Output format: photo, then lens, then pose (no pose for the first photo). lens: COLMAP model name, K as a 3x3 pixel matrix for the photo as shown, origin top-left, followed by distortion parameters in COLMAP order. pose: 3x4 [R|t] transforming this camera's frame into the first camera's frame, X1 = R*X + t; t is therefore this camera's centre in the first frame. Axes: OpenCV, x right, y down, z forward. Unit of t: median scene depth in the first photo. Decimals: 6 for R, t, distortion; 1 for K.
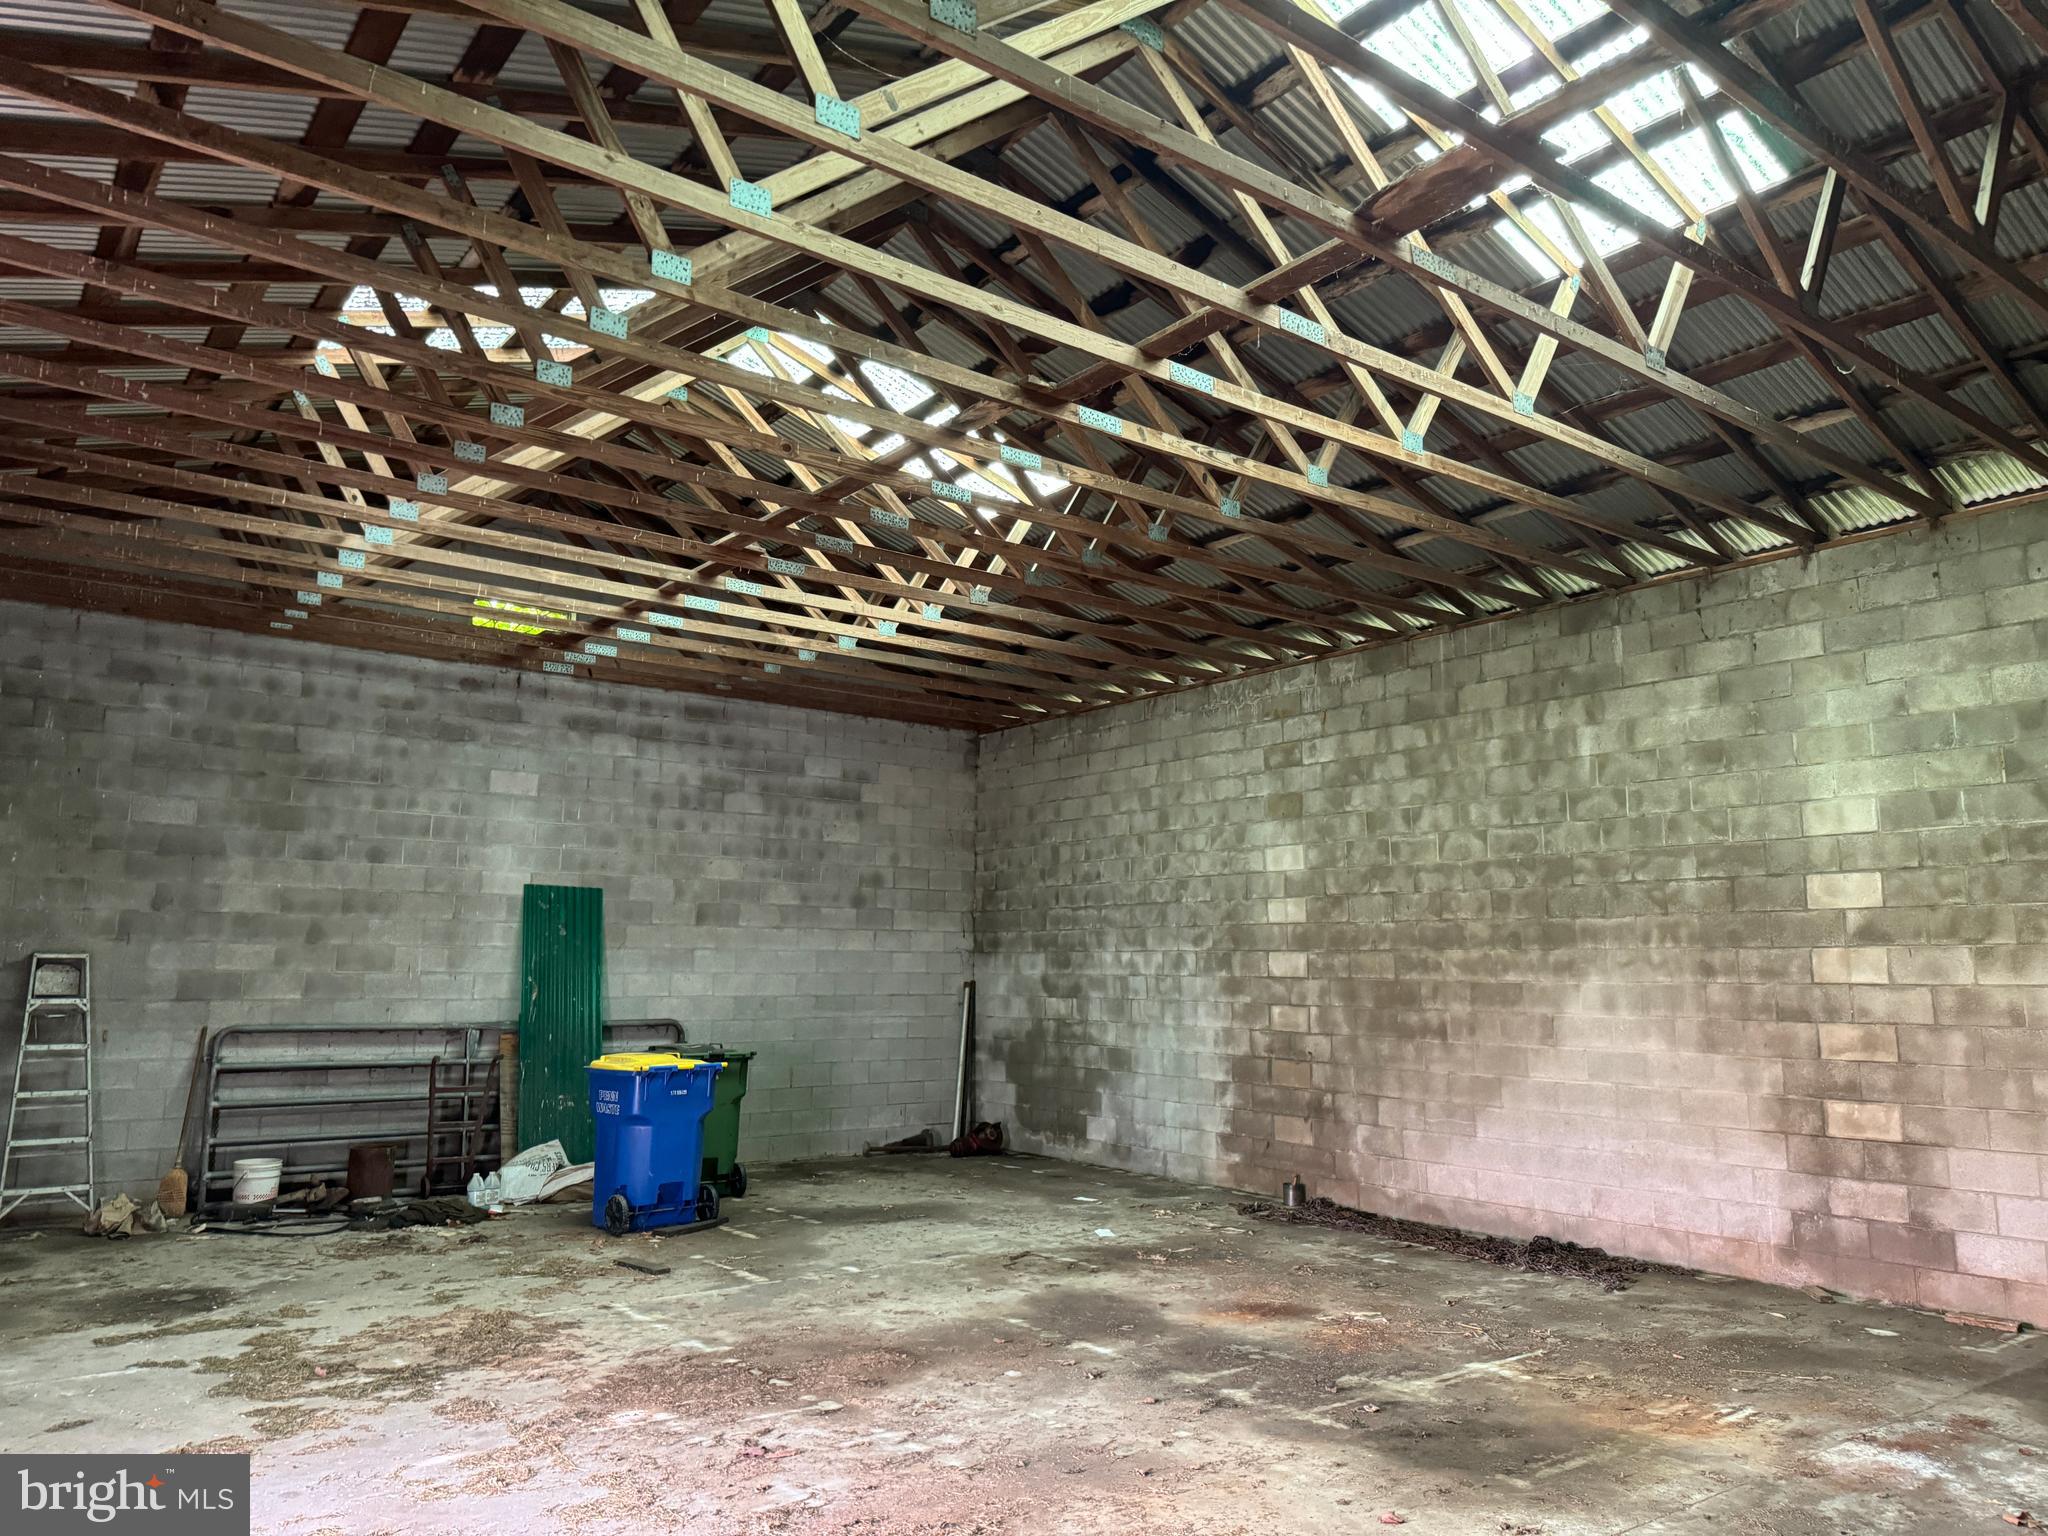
lens RADIAL K [[1442.8, 0, 1024.0], [0, 1442.8, 768.0], [0, 0, 1]] dist [-0.003752, -0.006558]
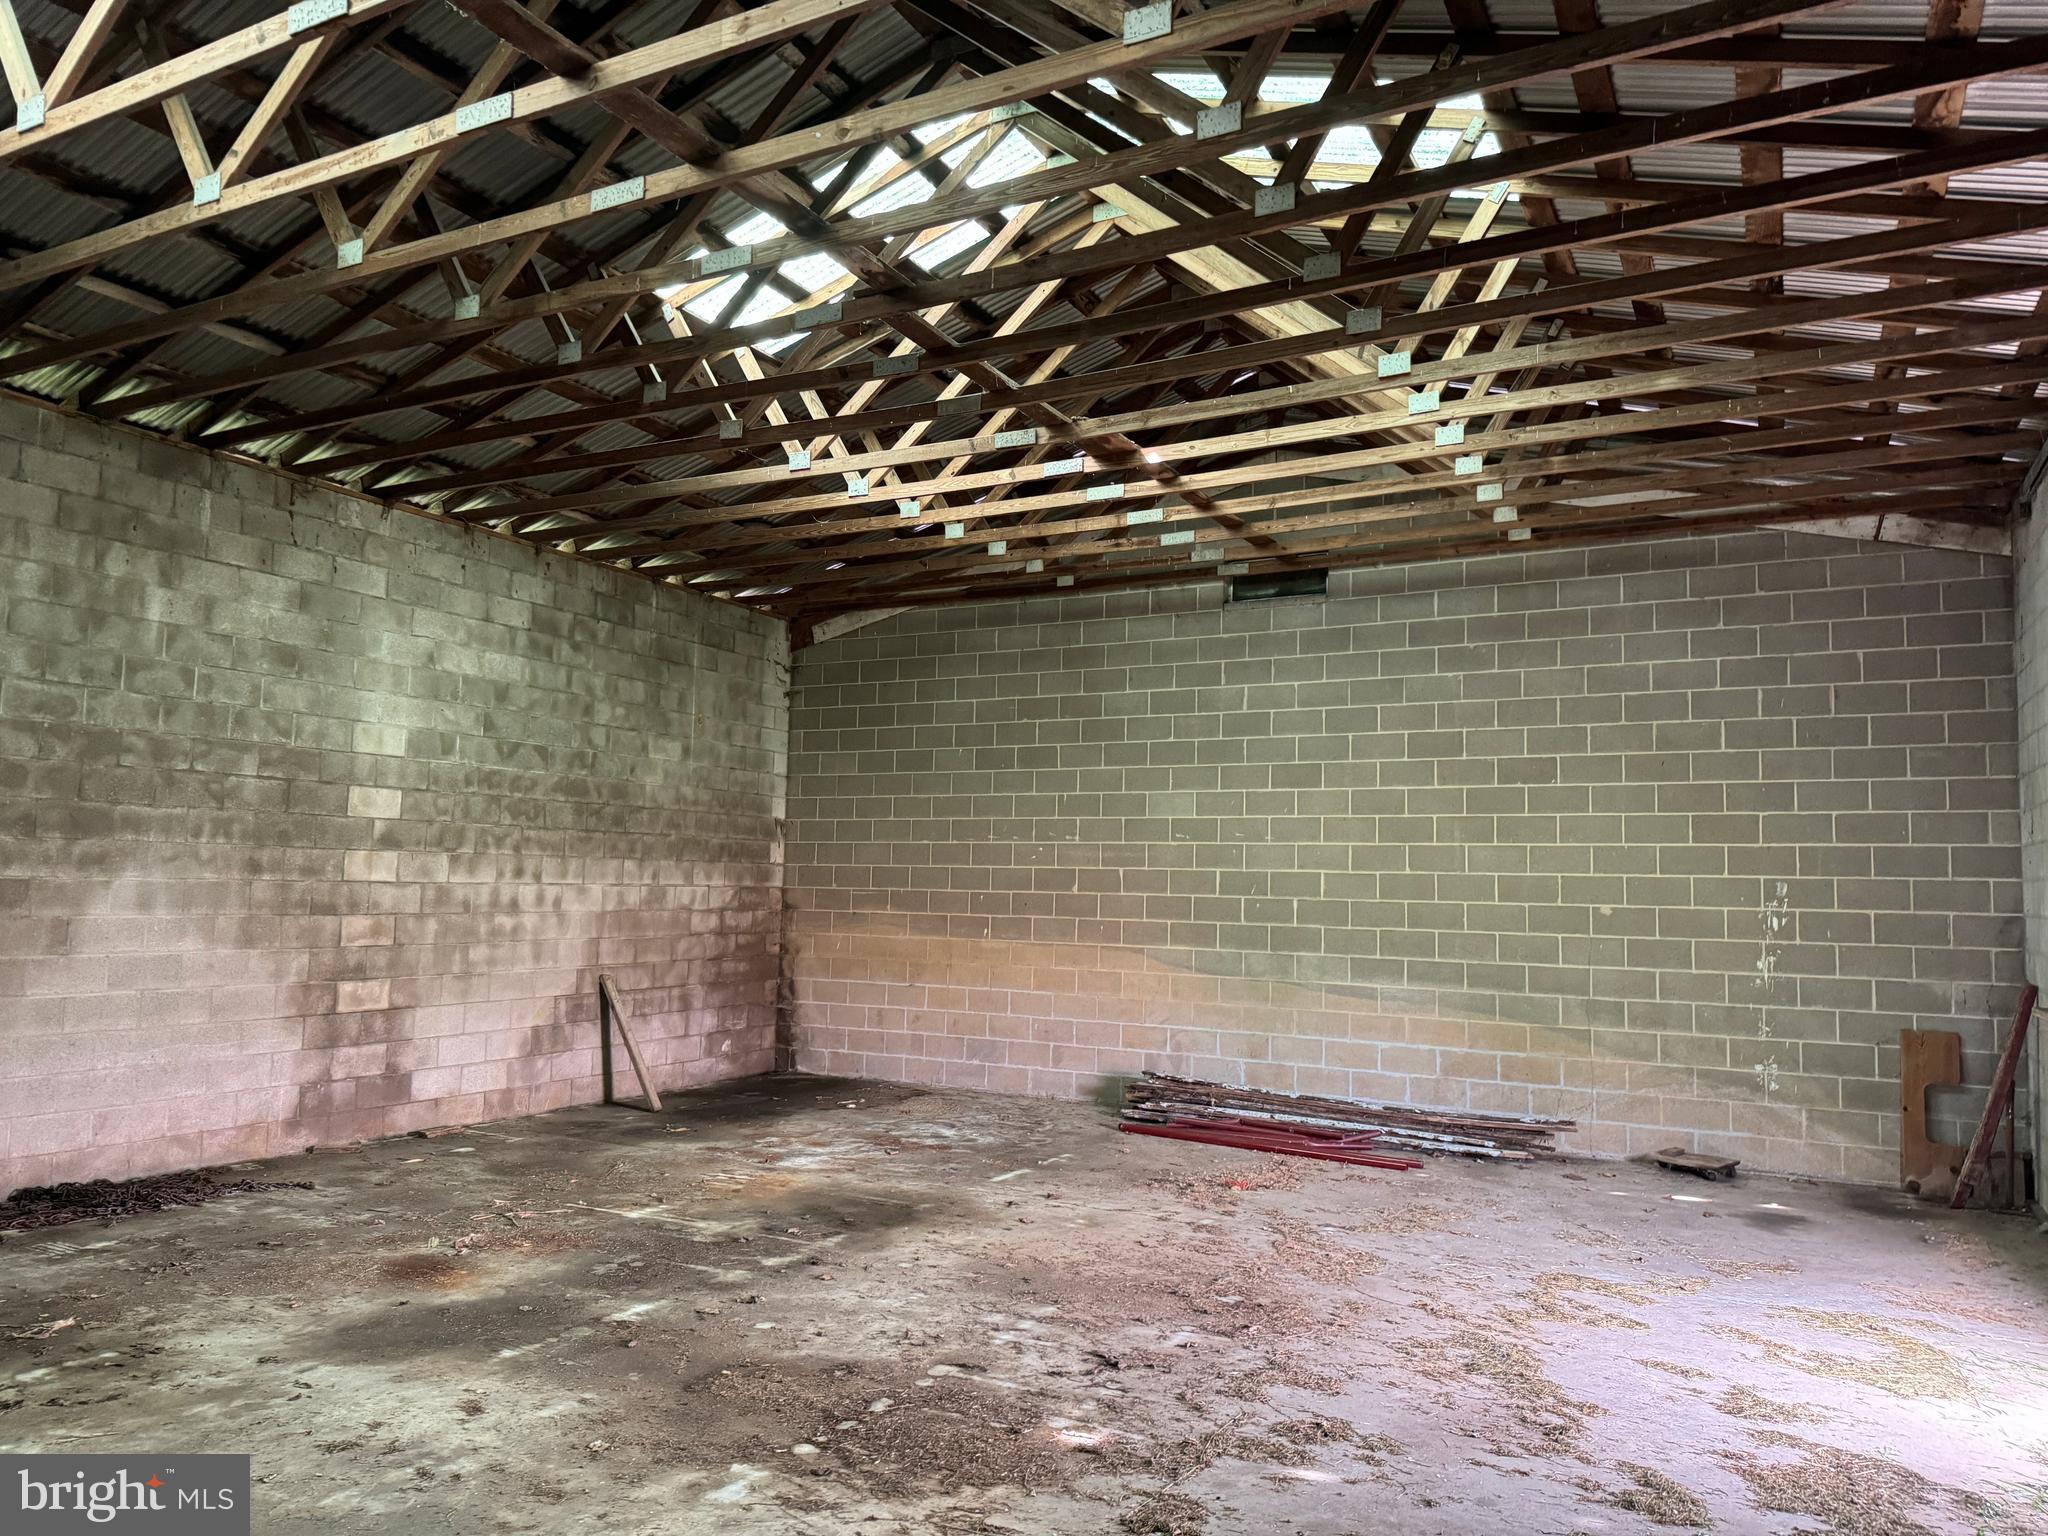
lens RADIAL K [[1442.8, 0, 1024.0], [0, 1442.8, 768.0], [0, 0, 1]] dist [-0.003752, -0.006558]
pose [[-0.420449, 0.048381, 0.906025, -0.675896], [-0.162752, 0.978359, -0.127770, 0.114517], [-0.892600, -0.201178, -0.403476, 0.948904]]
